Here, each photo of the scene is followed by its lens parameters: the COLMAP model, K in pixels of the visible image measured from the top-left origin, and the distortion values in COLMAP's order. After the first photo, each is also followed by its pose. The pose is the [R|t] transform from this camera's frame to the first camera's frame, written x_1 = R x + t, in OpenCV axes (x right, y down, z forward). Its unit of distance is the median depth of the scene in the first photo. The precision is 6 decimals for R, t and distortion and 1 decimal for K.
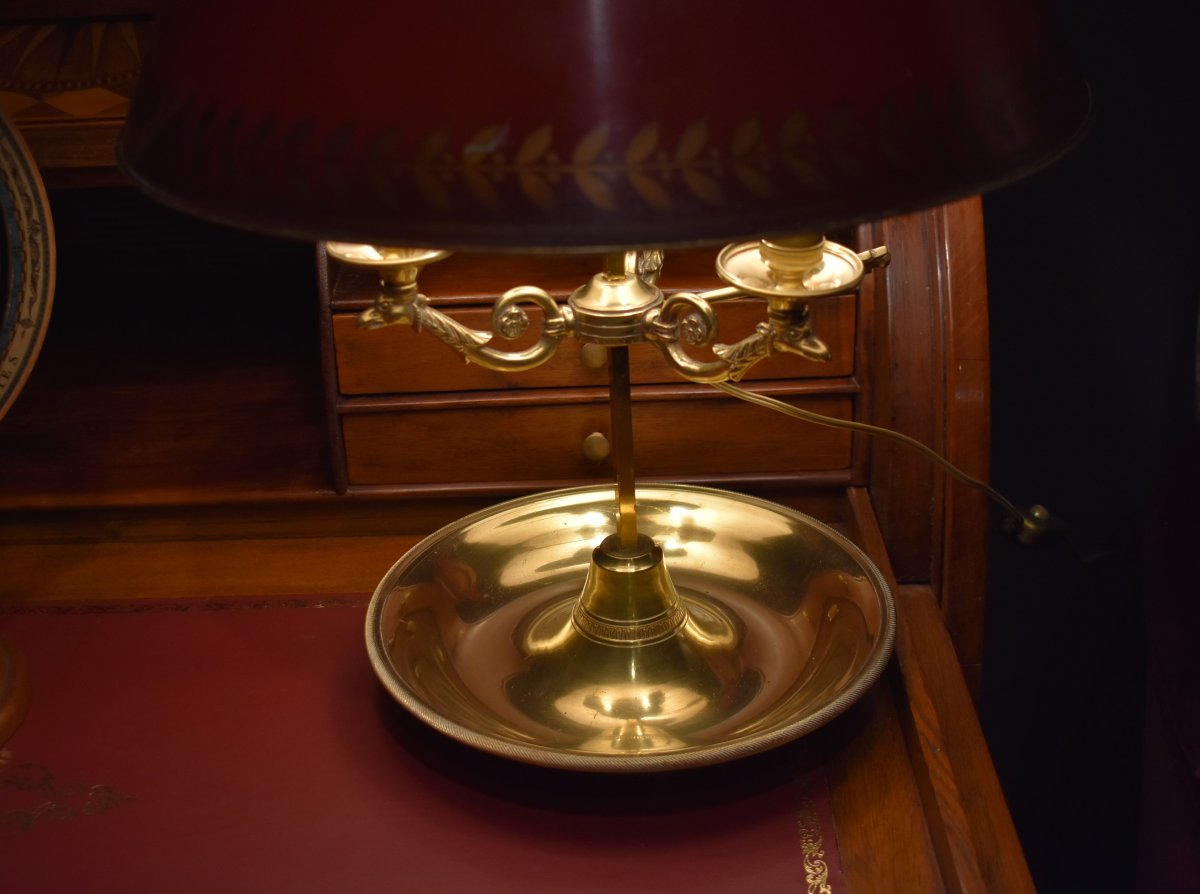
lens RADIAL K [[1802.3, 0, 600.0], [0, 1802.3, 447.0], [0, 0, 1]] dist [-0.031963, -0.090134]
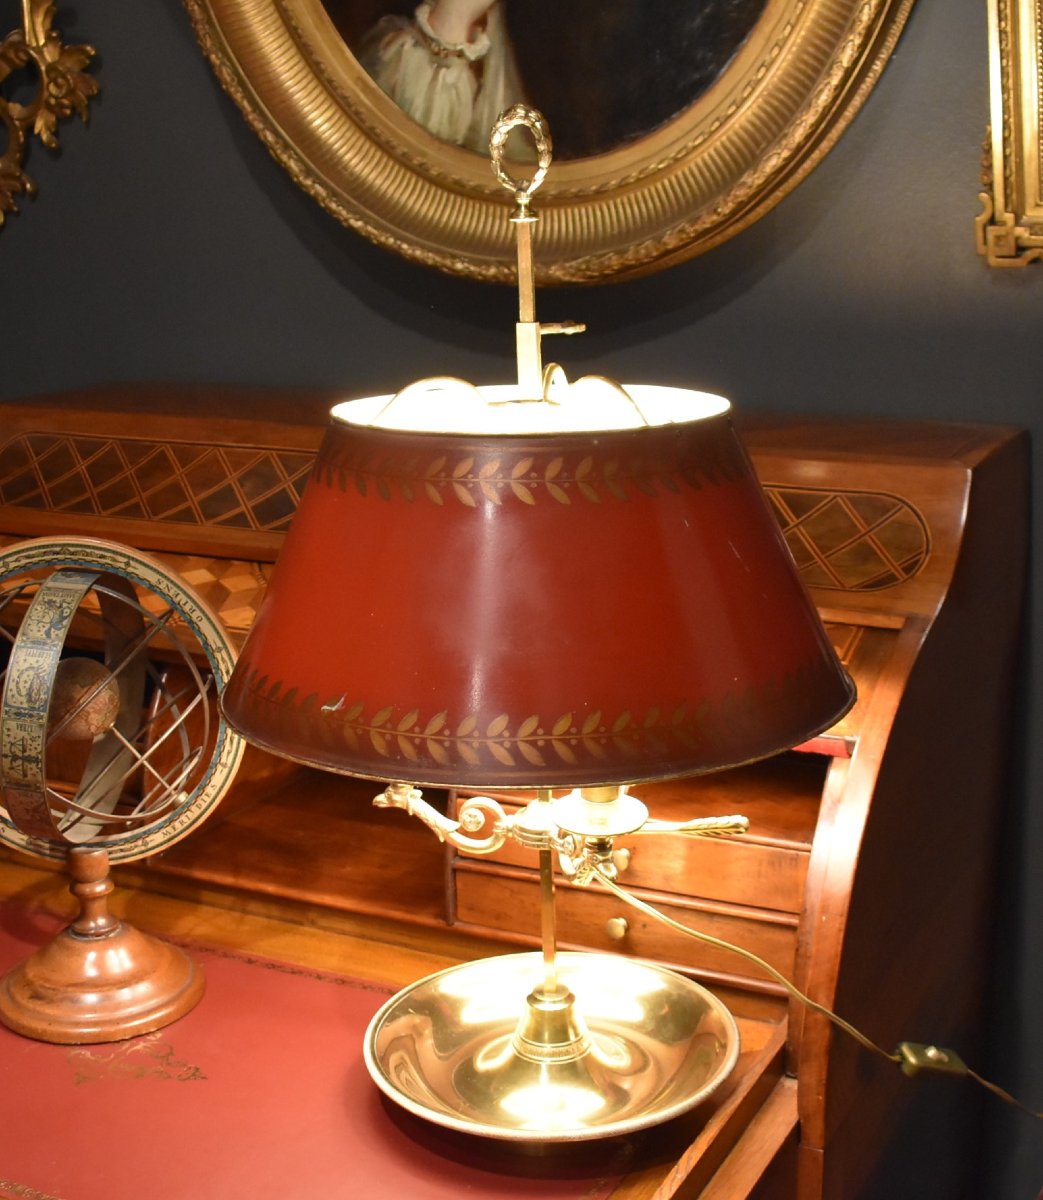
lens RADIAL K [[1843.3, 0, 521.5], [0, 1843.3, 600.0], [0, 0, 1]] dist [-0.080163, -0.050887]
pose [[0.896086, 0.131492, -0.423958, 0.566600], [-0.206893, 0.968748, -0.136833, -0.041466], [0.392716, 0.210328, 0.895285, -0.367731]]
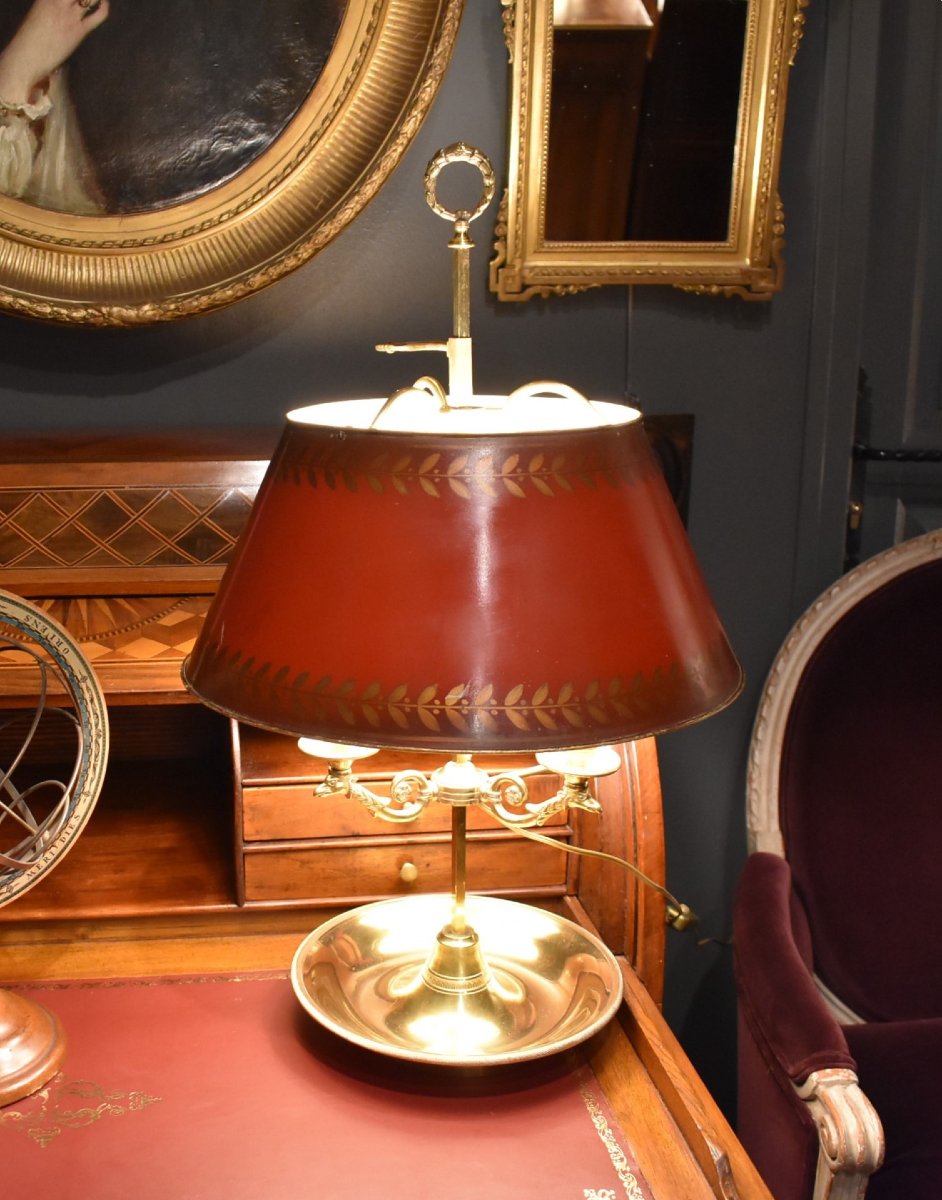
lens RADIAL K [[1482.9, 0, 393.3], [0, 1482.9, 582.9], [0, 0, 1]] dist [-0.101219, 0.000517]
pose [[0.989632, 0.012522, 0.143077, -0.233897], [0.017845, 0.977752, -0.209004, 0.025032], [-0.142511, 0.209391, 0.967391, -0.330035]]
